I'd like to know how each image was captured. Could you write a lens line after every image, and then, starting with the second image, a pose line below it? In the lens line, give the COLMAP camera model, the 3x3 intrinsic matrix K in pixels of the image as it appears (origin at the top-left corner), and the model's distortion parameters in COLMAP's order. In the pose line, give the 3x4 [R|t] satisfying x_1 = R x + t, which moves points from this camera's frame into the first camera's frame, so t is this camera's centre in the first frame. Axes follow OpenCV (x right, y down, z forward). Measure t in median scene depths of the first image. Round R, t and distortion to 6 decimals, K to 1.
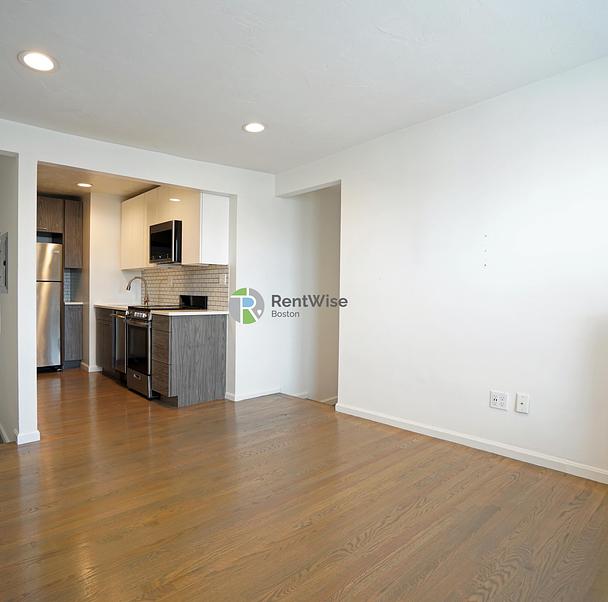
lens RADIAL K [[422.5, 0, 304.0], [0, 422.5, 301.0], [0, 0, 1]] dist [-0.002343, -0.000162]
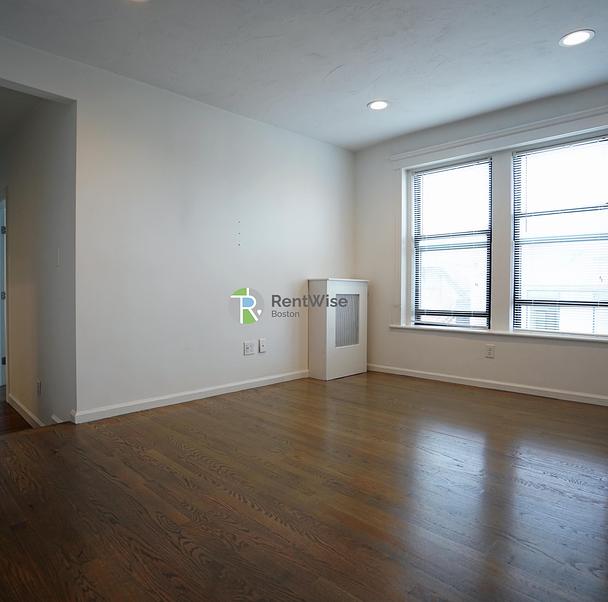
lens RADIAL K [[422.5, 0, 304.0], [0, 422.5, 301.0], [0, 0, 1]] dist [-0.002343, -0.000162]
pose [[-0.056046, -0.032609, 0.997896, -0.898242], [0.006416, 0.999434, 0.033020, 0.042442], [-0.998408, 0.008253, -0.055805, 0.911449]]
